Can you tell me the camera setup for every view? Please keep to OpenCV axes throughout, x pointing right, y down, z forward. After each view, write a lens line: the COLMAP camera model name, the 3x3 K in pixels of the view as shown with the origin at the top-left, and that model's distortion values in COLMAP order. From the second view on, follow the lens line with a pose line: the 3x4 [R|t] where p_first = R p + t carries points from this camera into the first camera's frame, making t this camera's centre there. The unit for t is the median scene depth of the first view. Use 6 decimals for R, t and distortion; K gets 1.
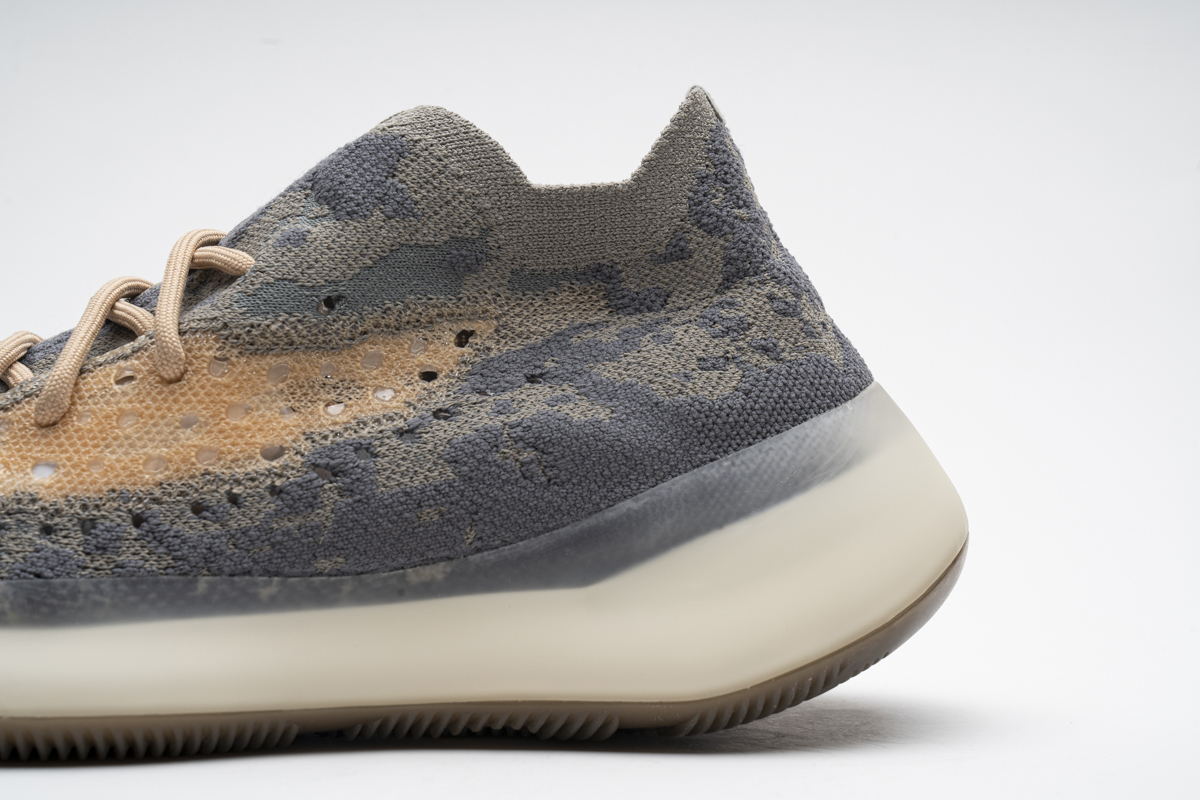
lens RADIAL K [[2374.6, 0, 602.4], [0, 2374.6, 398.6], [0, 0, 1]] dist [0.272802, 0.000000]
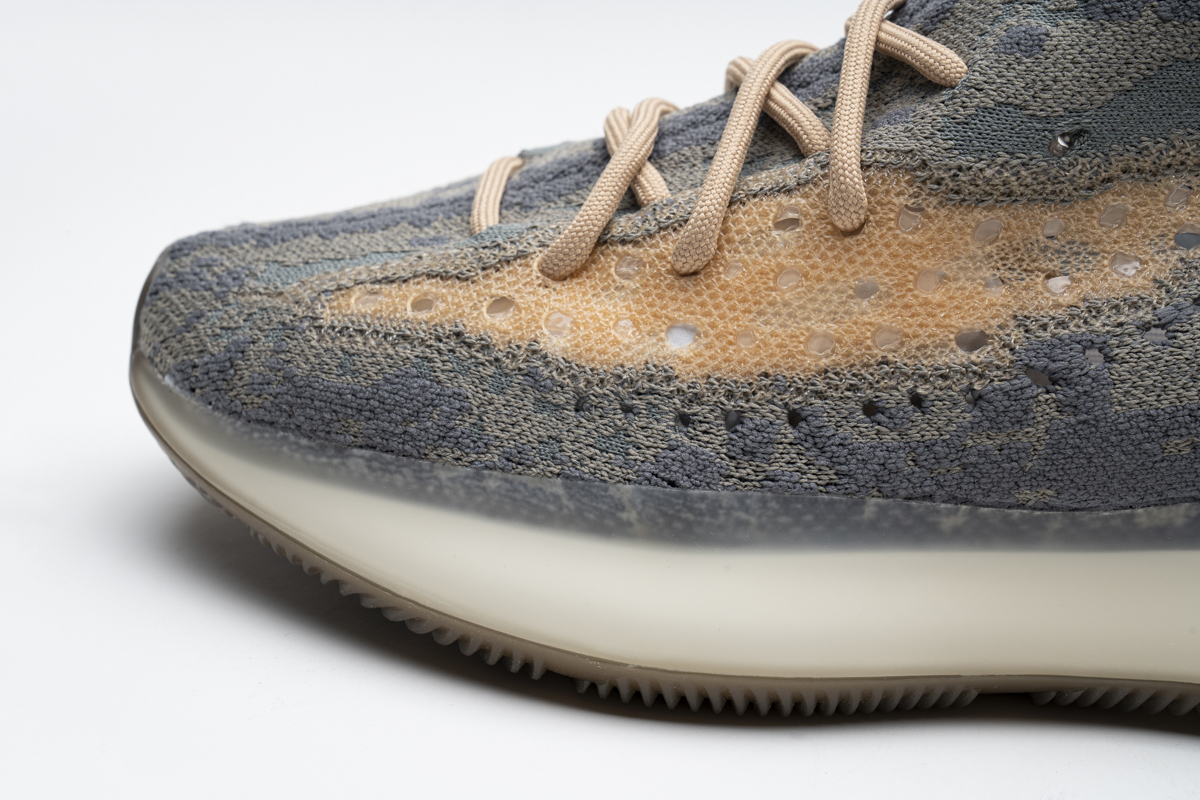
lens RADIAL K [[2374.6, 0, 599.3], [0, 2374.6, 402.3], [0, 0, 1]] dist [0.272802, 0.000000]
pose [[0.980485, 0.107943, -0.164307, -0.127024], [-0.057843, 0.957179, 0.283660, -0.167621], [0.187891, -0.268620, 0.944743, 0.252454]]
